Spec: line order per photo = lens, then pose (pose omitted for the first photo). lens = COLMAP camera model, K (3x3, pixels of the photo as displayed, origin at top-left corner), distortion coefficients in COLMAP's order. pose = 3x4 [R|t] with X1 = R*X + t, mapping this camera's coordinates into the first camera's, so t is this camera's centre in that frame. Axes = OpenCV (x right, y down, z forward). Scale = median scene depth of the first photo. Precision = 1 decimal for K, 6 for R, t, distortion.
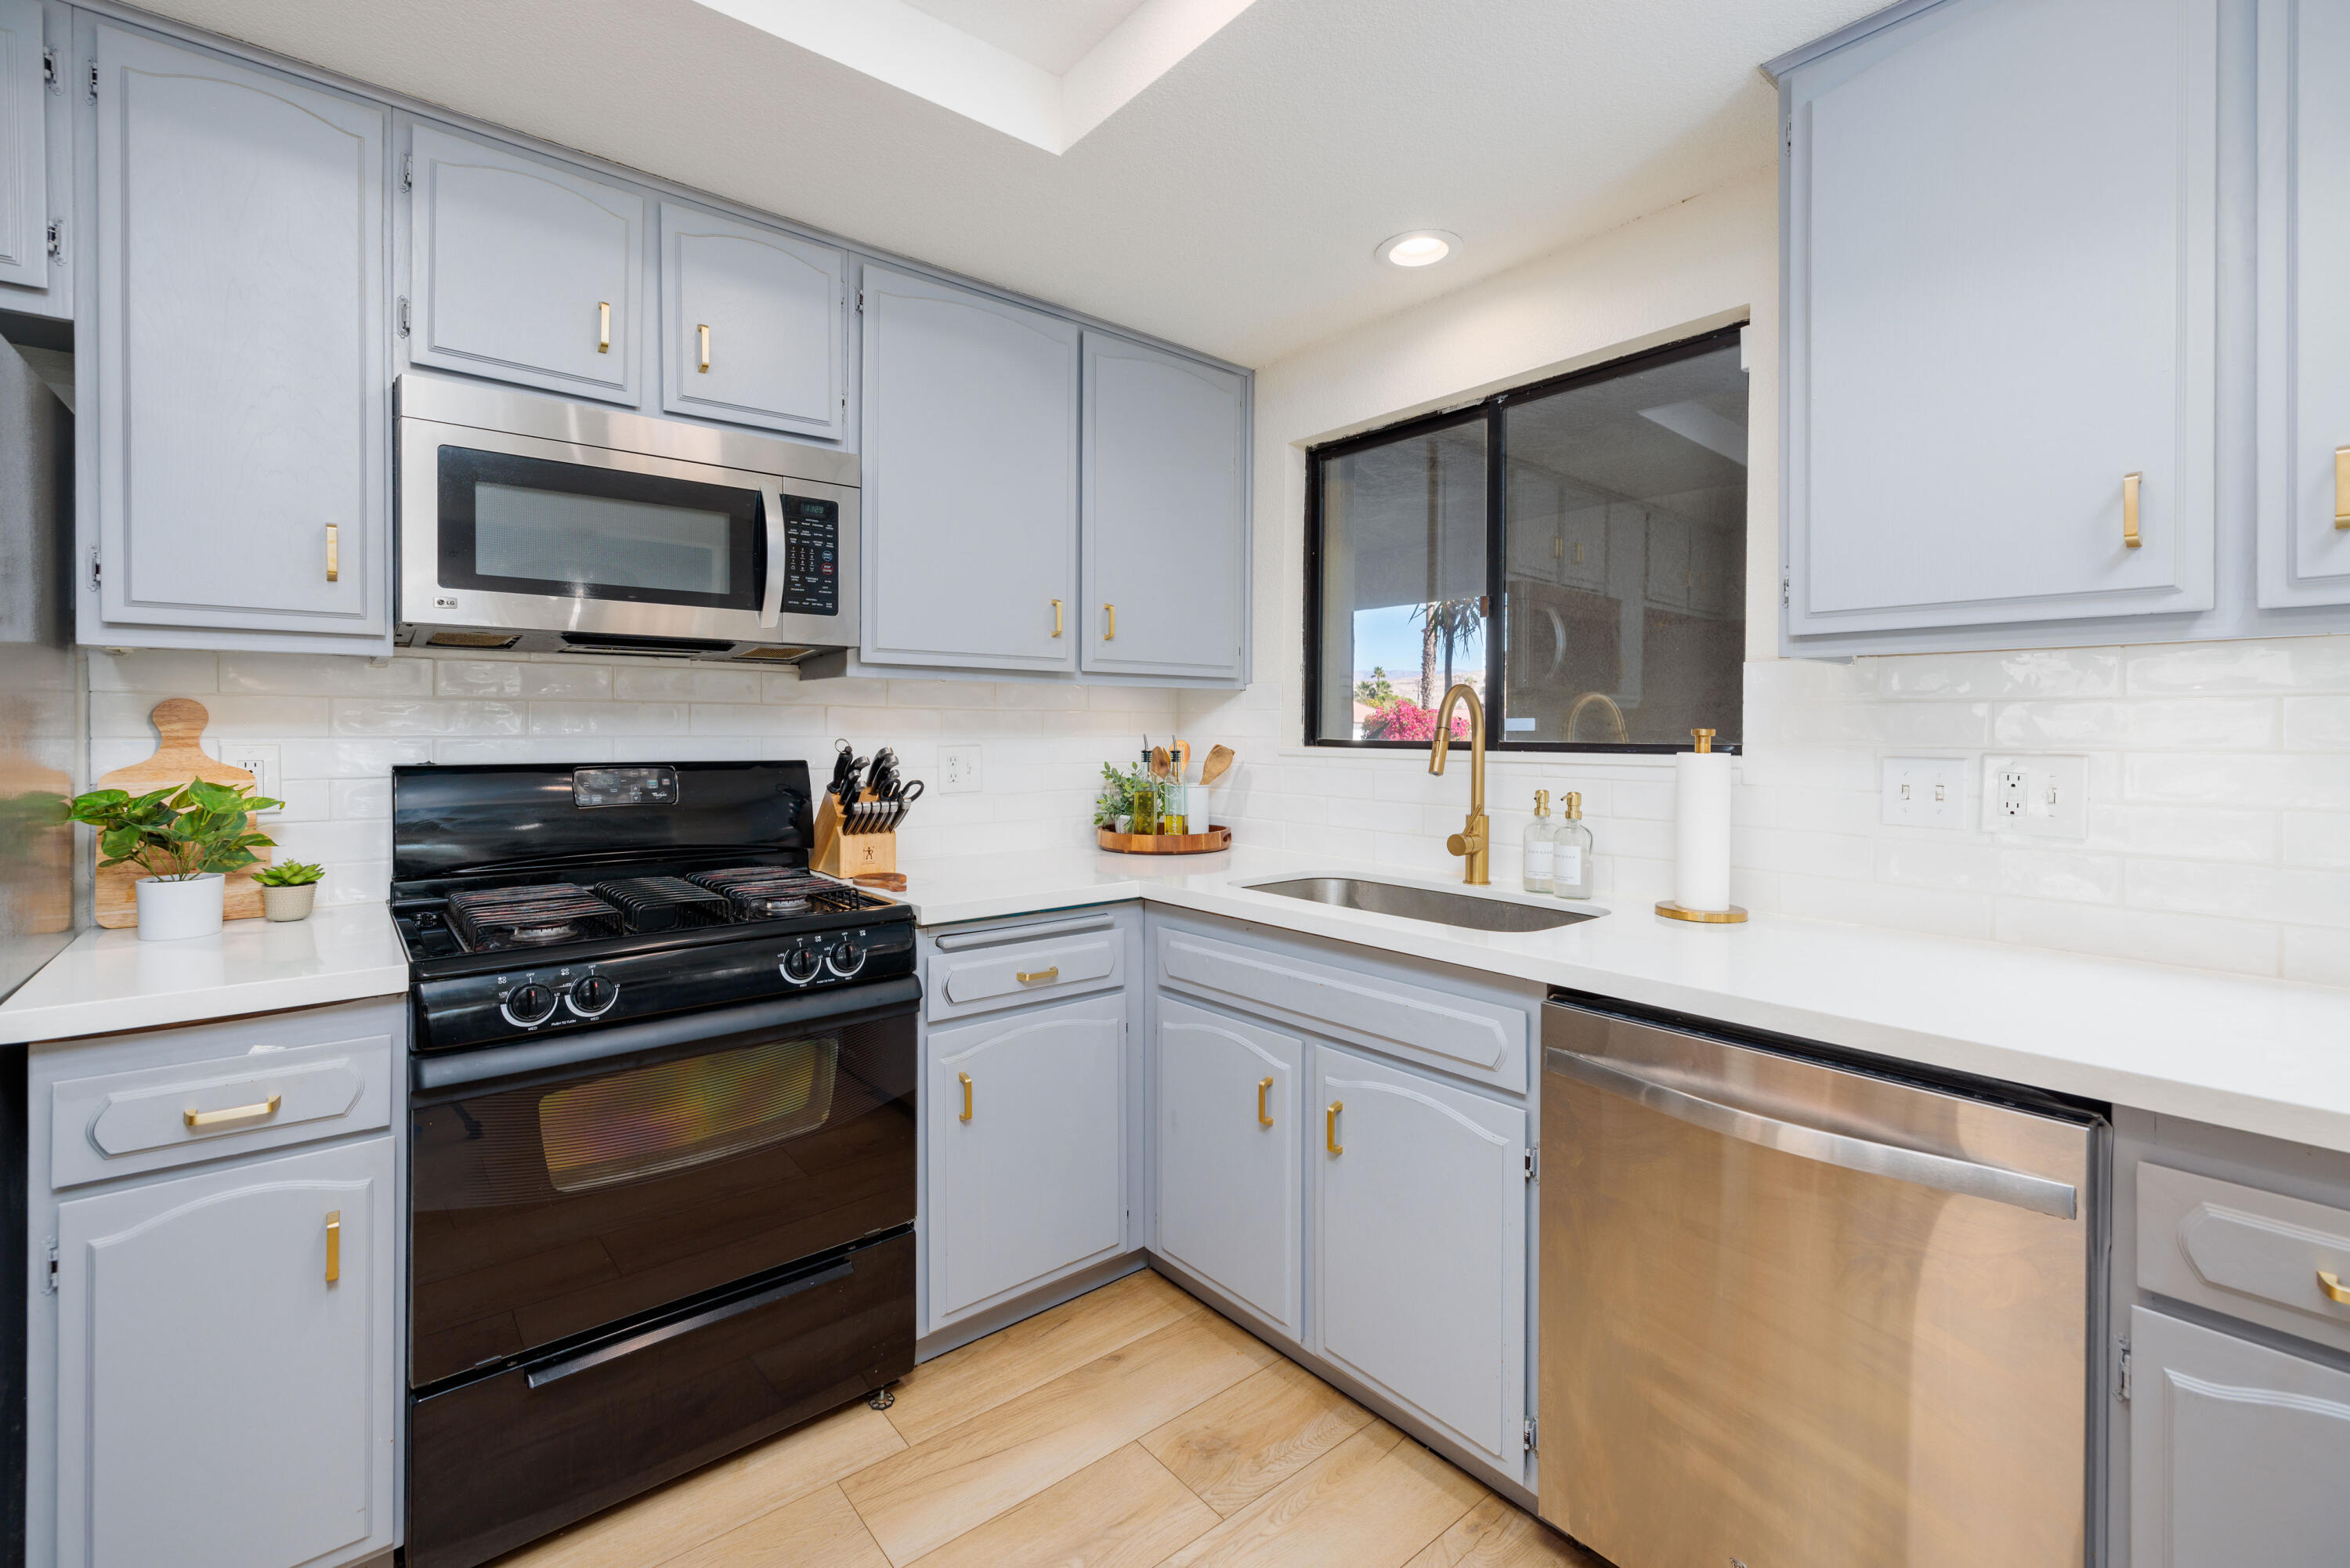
lens RADIAL K [[996.1, 0, 1168.9], [0, 996.1, 729.4], [0, 0, 1]] dist [-0.002573, 0.000895]
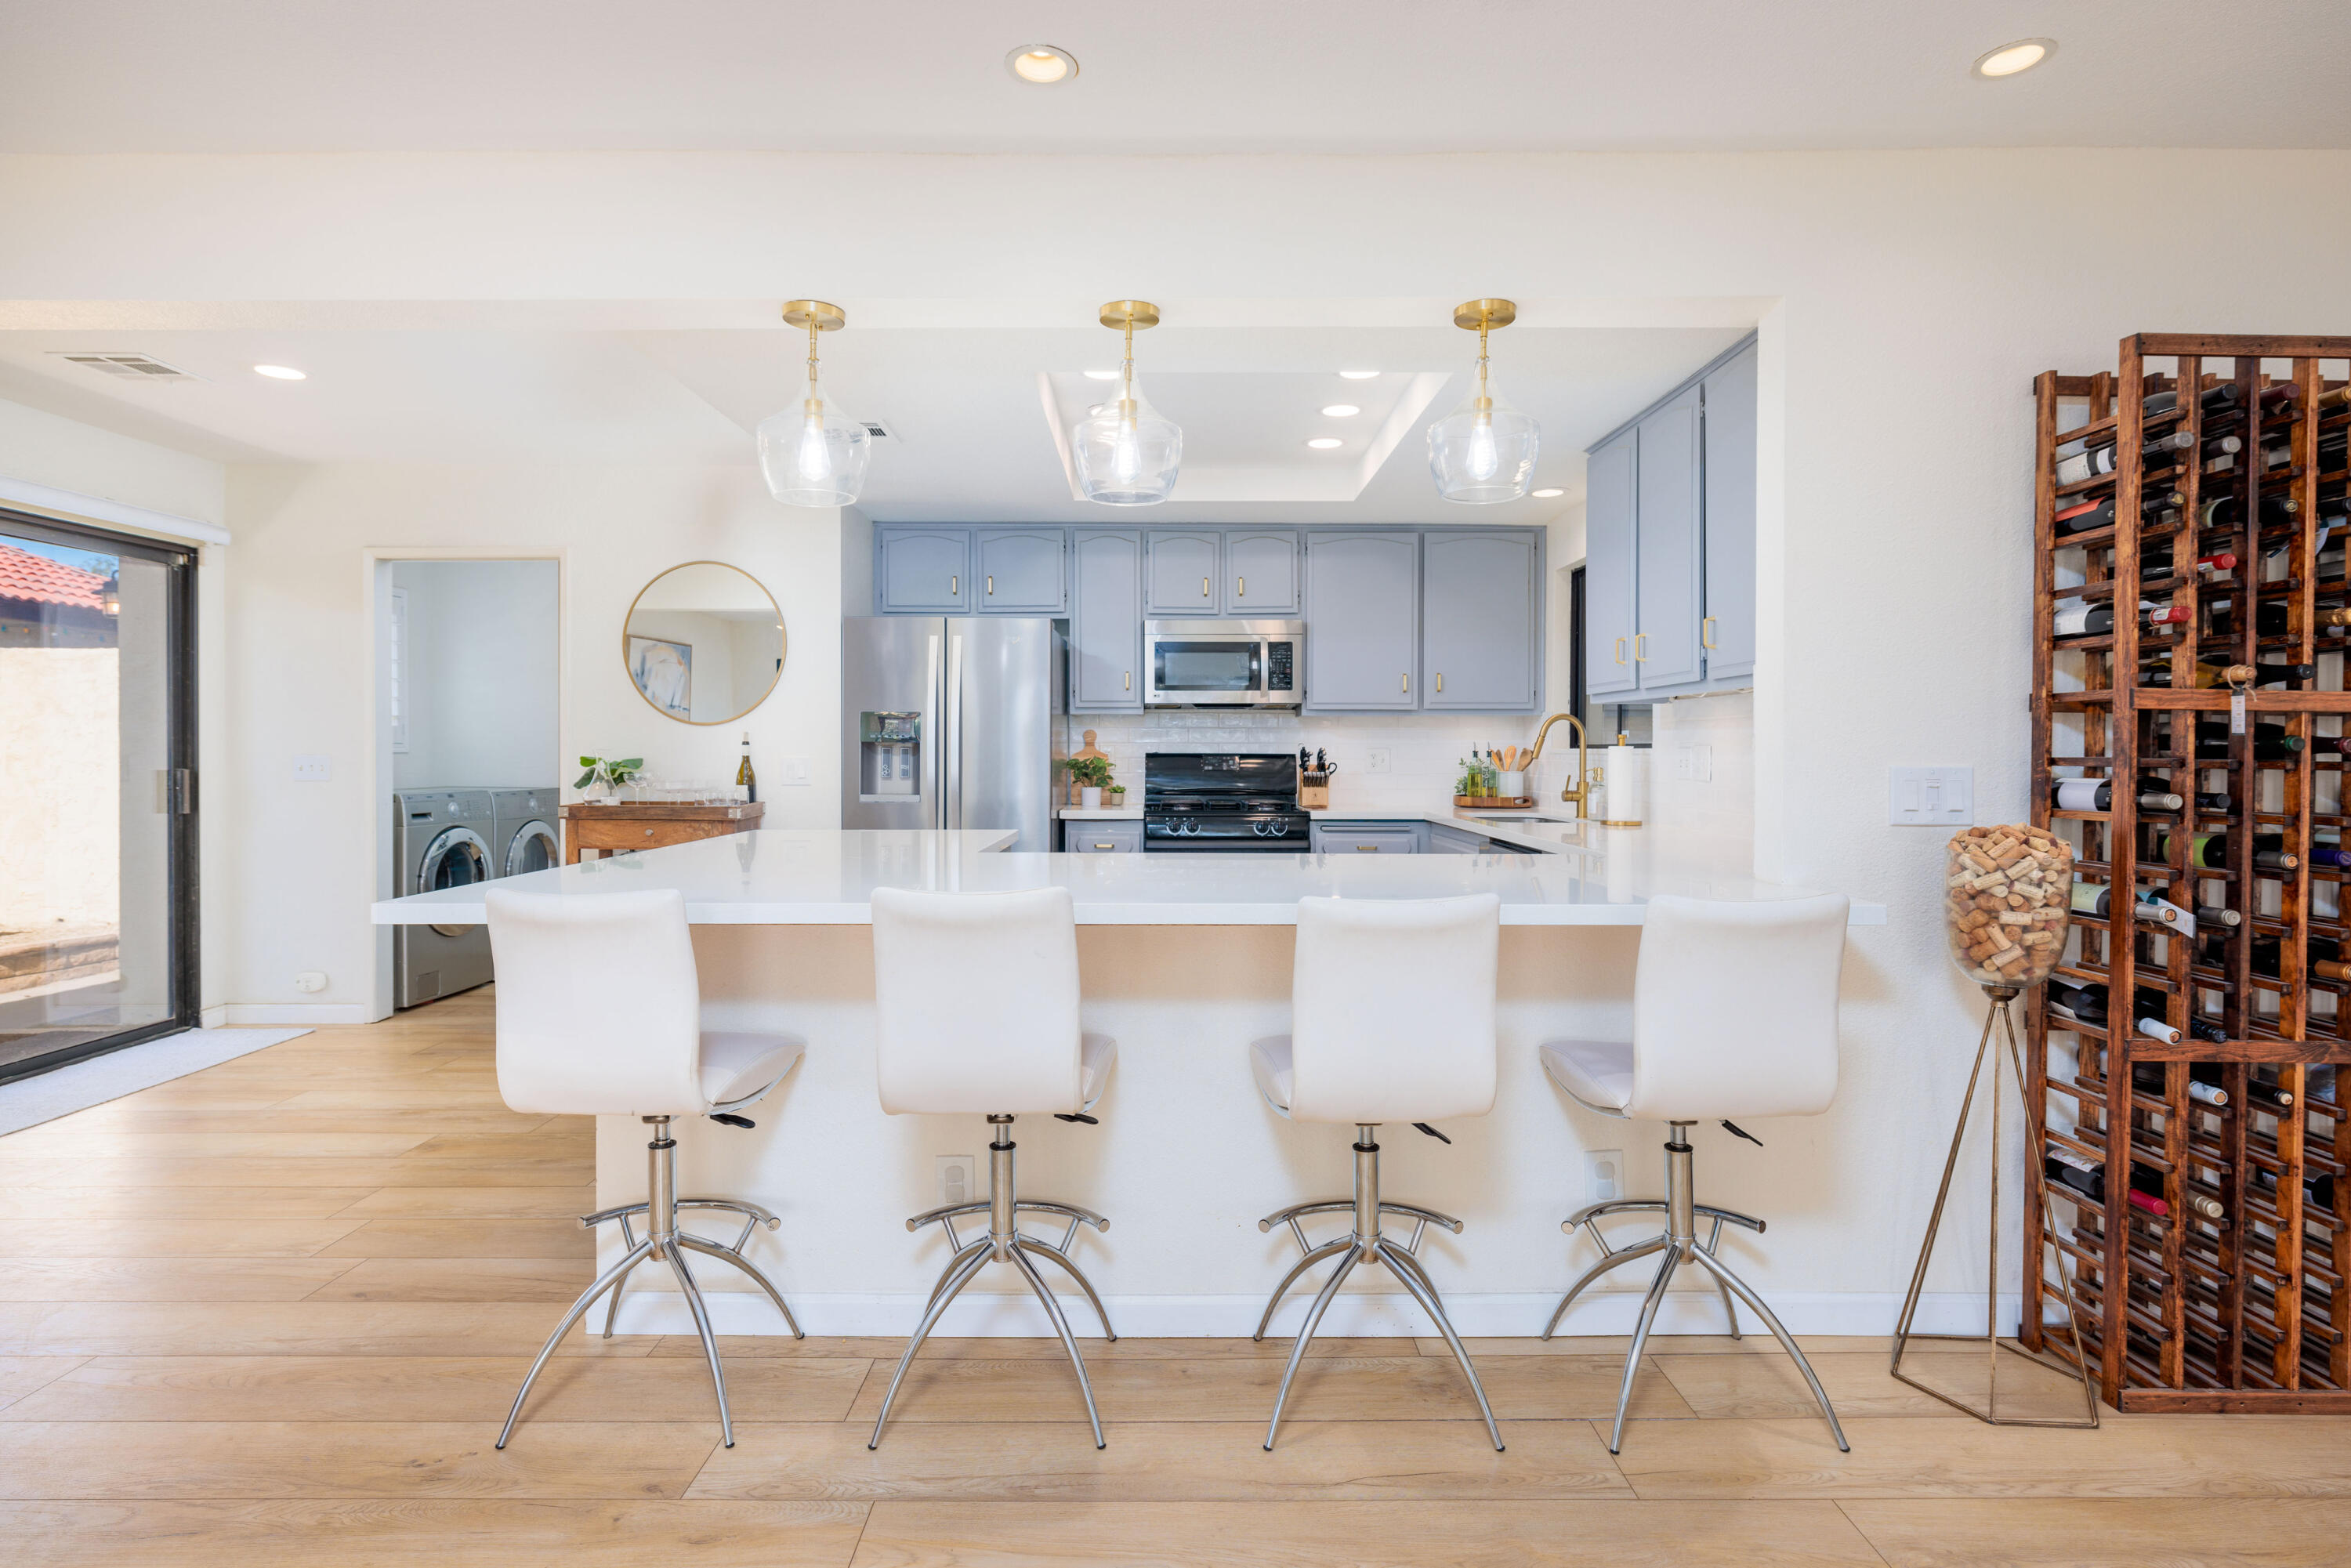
lens RADIAL K [[1178.4, 0, 1169.6], [0, 1178.4, 777.9], [0, 0, 1]] dist [0.002113, 0.000557]
pose [[0.771434, 0.012091, -0.636195, 1.353624], [0.000938, 0.999797, 0.020139, 0.038907], [0.636309, -0.016133, 0.771266, -1.481779]]
